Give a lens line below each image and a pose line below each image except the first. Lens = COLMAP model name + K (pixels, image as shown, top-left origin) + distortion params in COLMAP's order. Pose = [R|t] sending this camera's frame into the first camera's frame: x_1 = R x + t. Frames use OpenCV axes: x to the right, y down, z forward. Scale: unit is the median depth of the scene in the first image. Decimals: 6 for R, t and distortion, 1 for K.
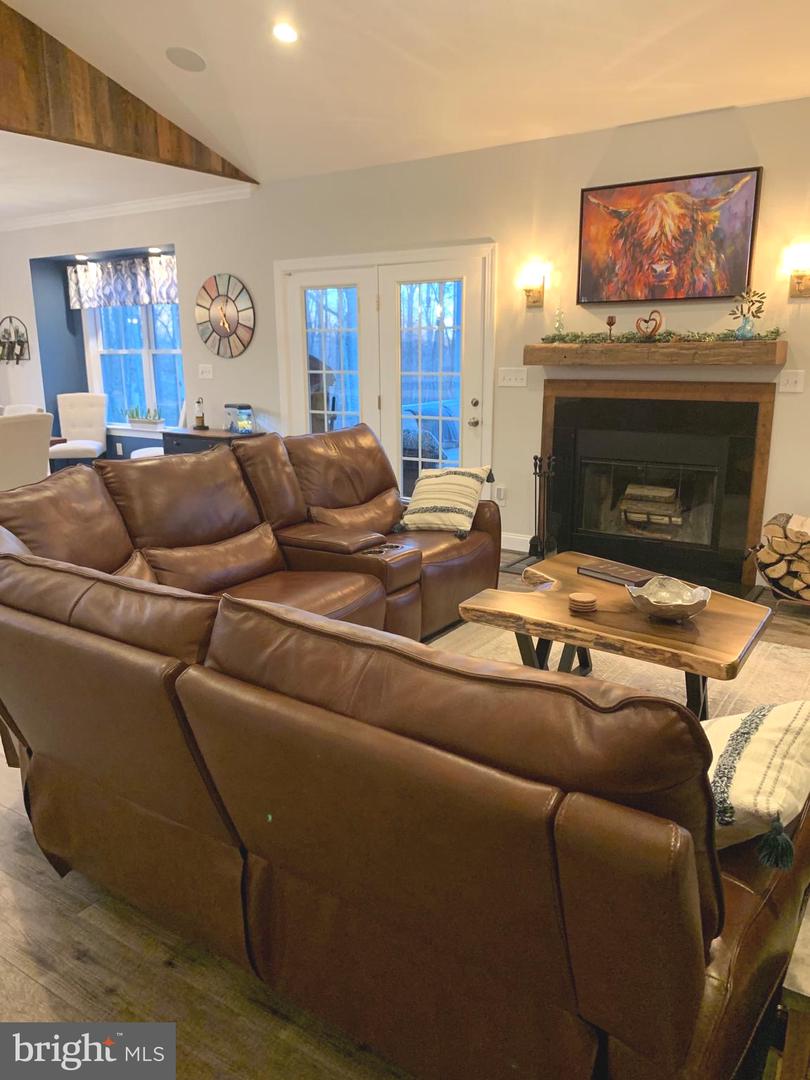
lens RADIAL K [[825.6, 0, 404.9], [0, 825.6, 540.9], [0, 0, 1]] dist [0.056293, -0.014678]
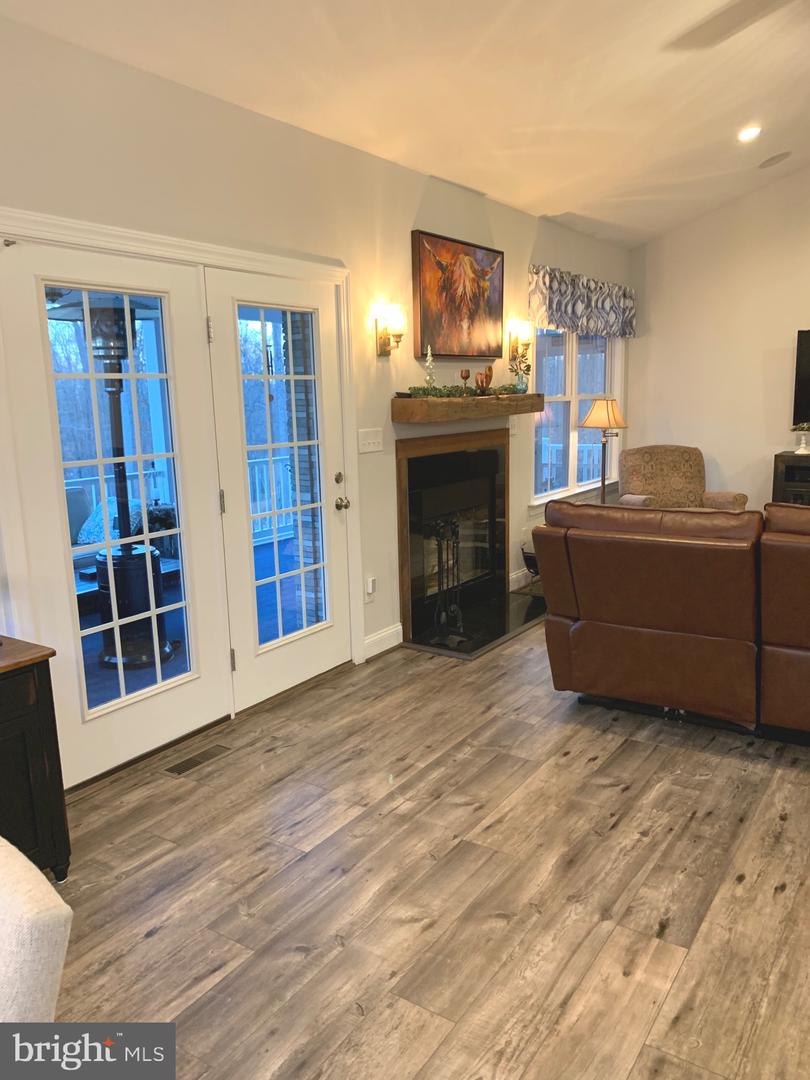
lens RADIAL K [[825.6, 0, 406.9], [0, 825.6, 537.9], [0, 0, 1]] dist [0.056293, -0.014678]
pose [[0.036676, -0.167106, 0.985257, -0.735407], [0.251535, 0.955721, 0.152733, -0.243040], [-0.967153, 0.242225, 0.077085, 1.024292]]
